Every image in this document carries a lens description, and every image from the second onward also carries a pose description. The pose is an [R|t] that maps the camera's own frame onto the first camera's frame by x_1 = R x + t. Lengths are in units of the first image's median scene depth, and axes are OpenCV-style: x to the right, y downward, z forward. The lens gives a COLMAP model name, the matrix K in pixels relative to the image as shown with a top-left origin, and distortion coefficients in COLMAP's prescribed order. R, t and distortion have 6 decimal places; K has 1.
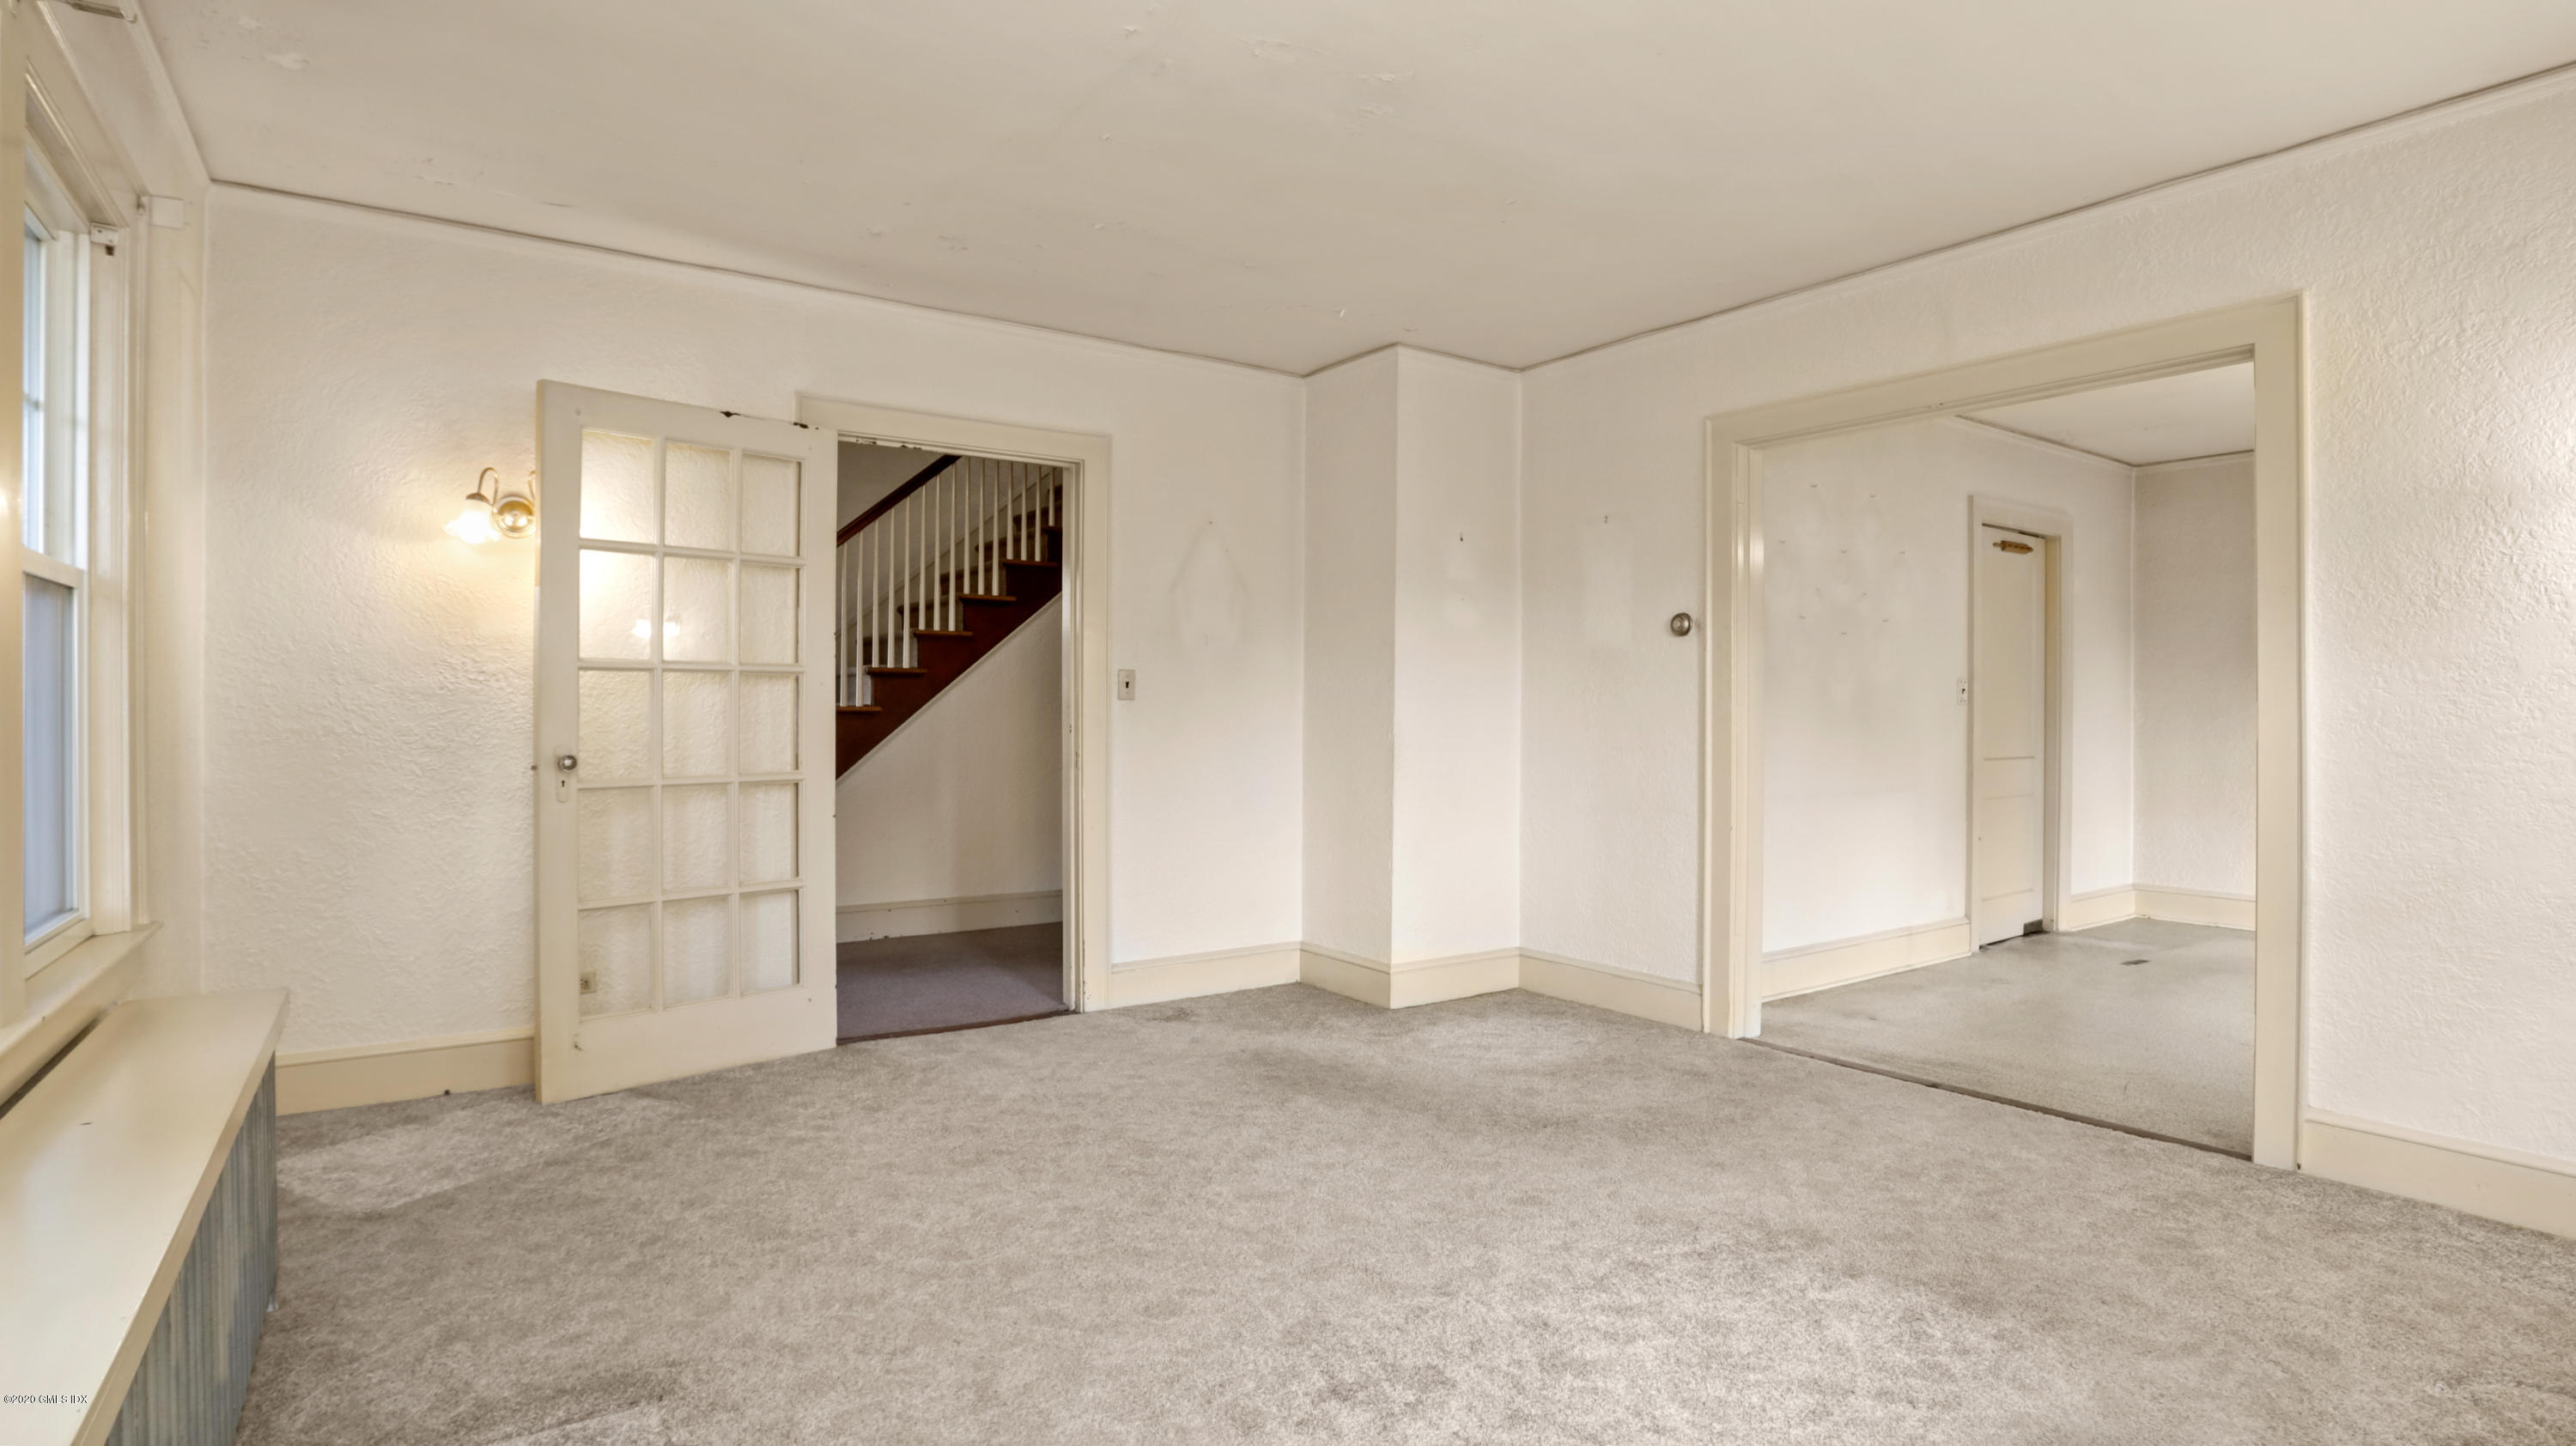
lens RADIAL K [[1273.3, 0, 1287.9], [0, 1273.3, 715.1], [0, 0, 1]] dist [-0.049147, 0.007793]
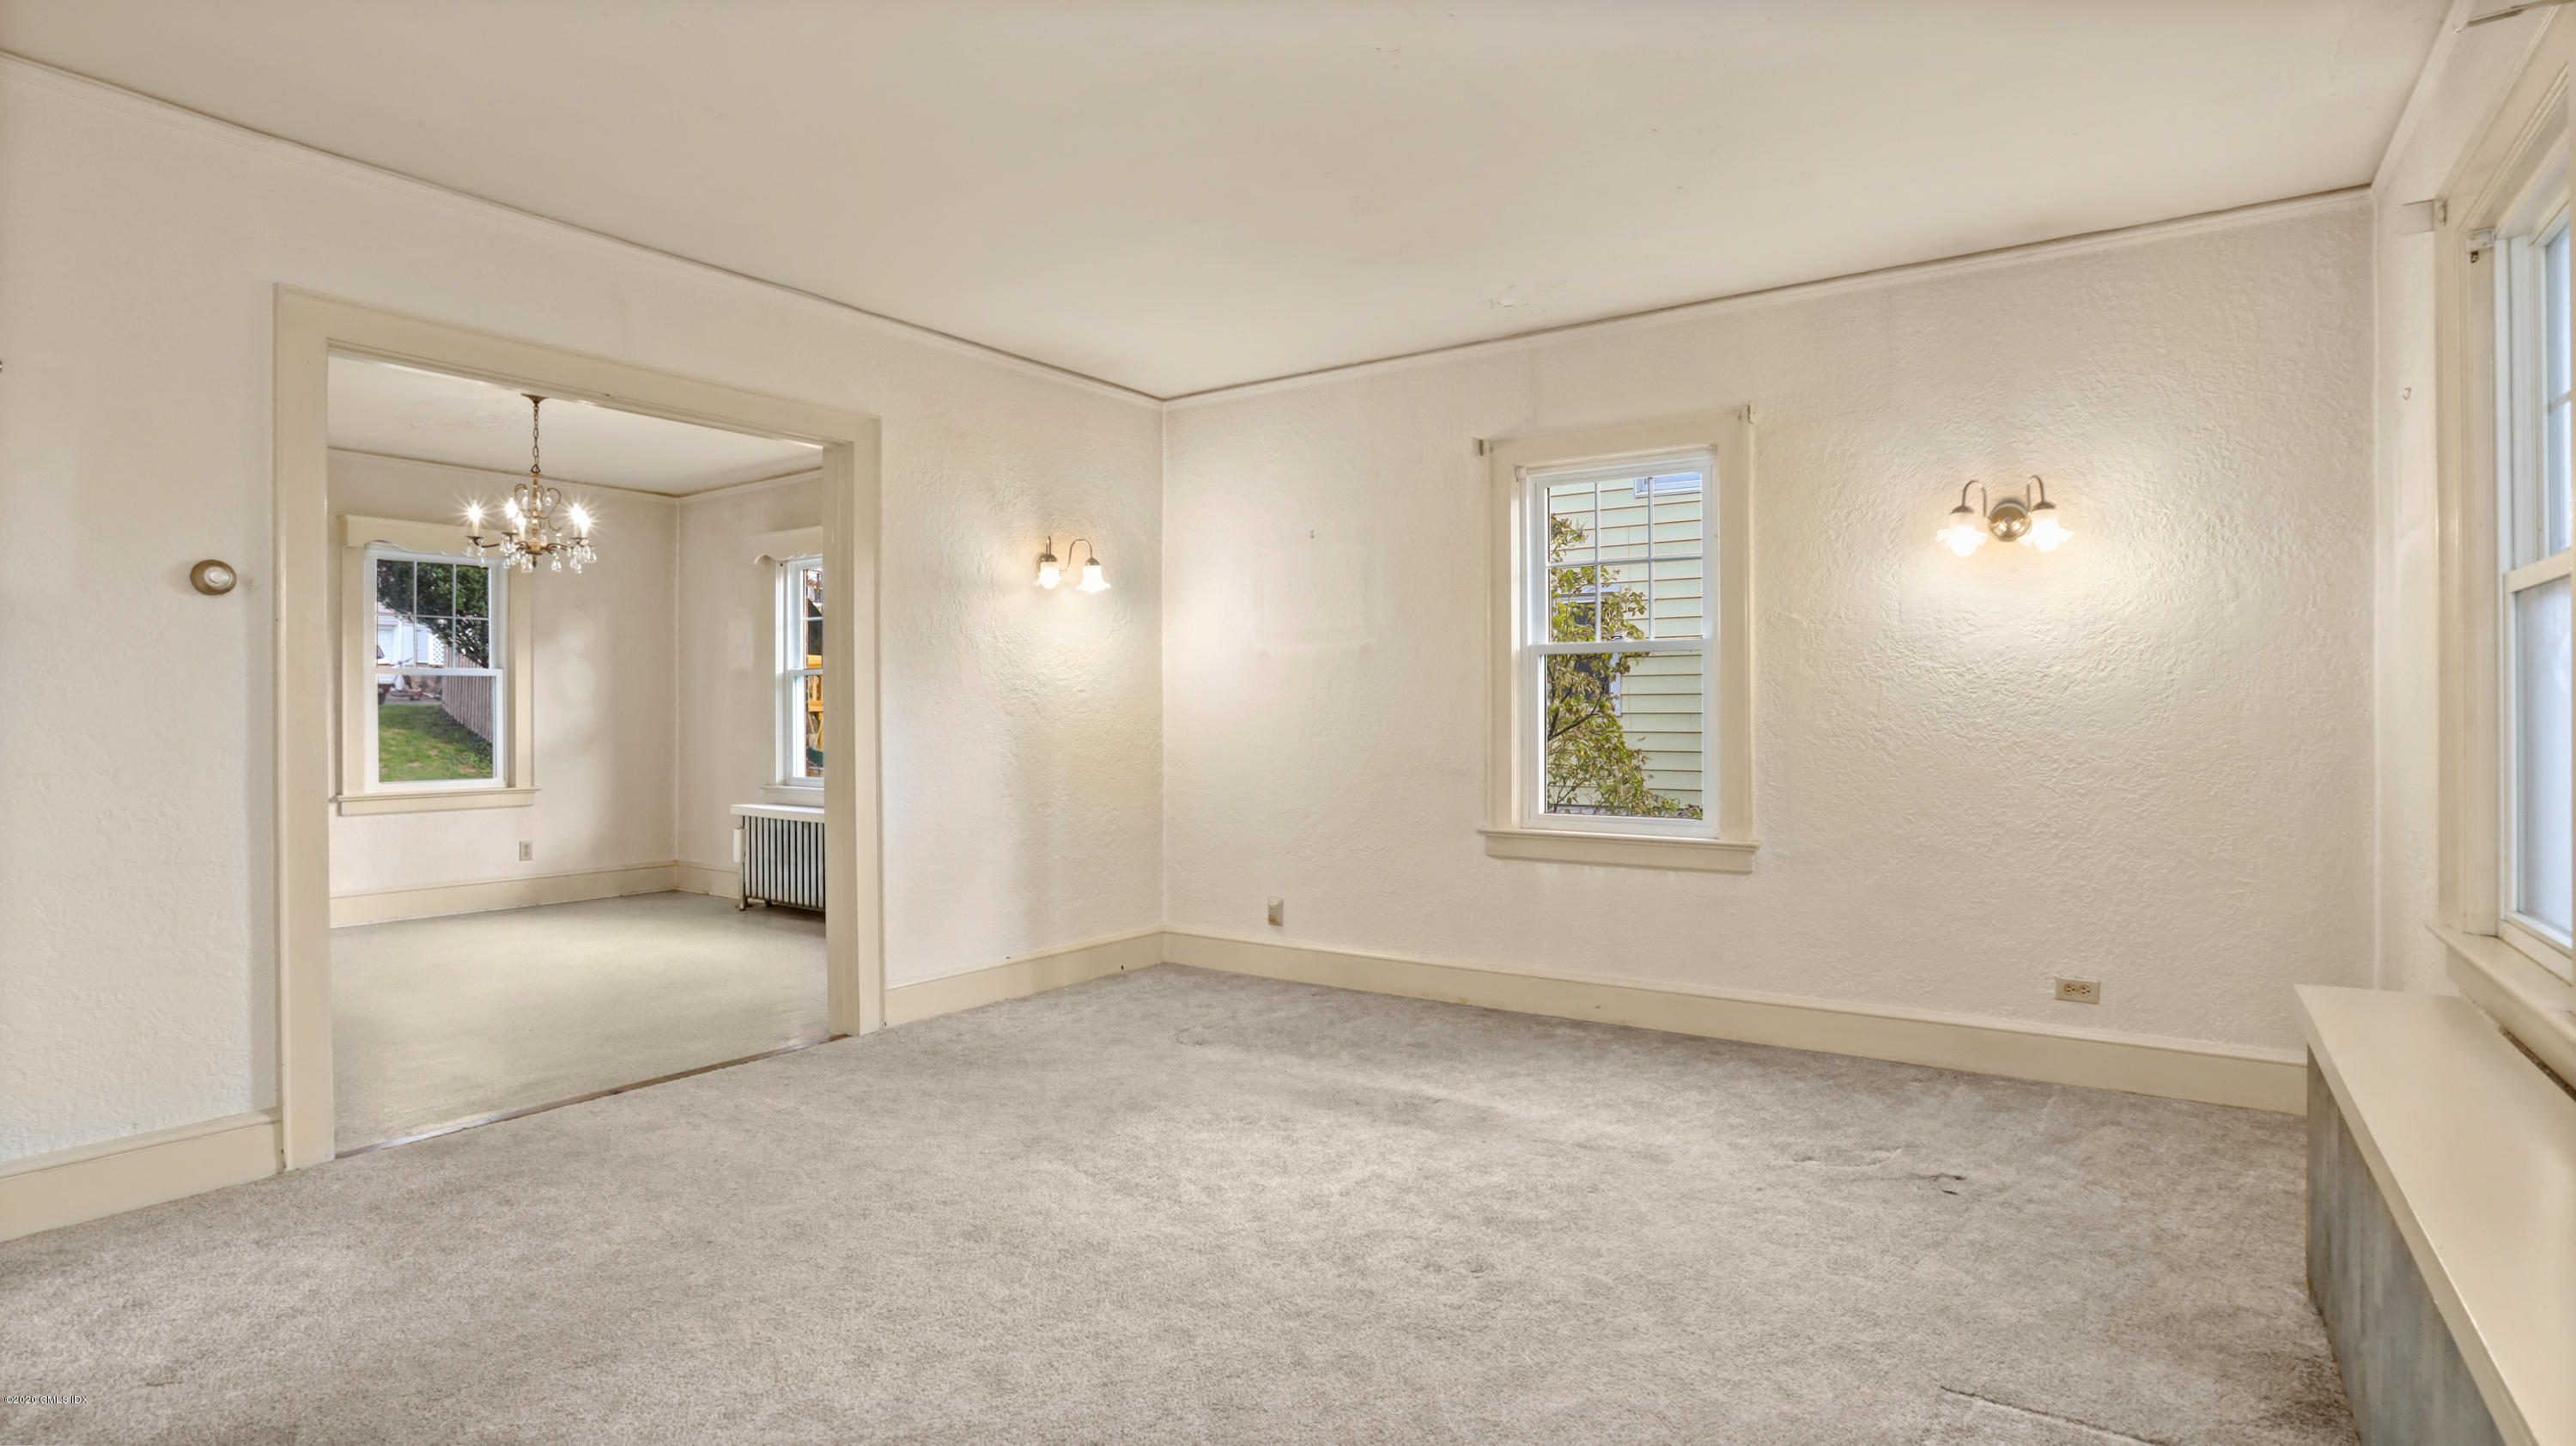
lens RADIAL K [[1273.3, 0, 1287.0], [0, 1273.3, 728.6], [0, 0, 1]] dist [-0.049147, 0.007793]
pose [[-0.340455, -0.013432, 0.940165, -0.702657], [0.000679, 0.999894, 0.014531, -0.002815], [-0.940260, 0.005586, -0.340410, 1.015250]]
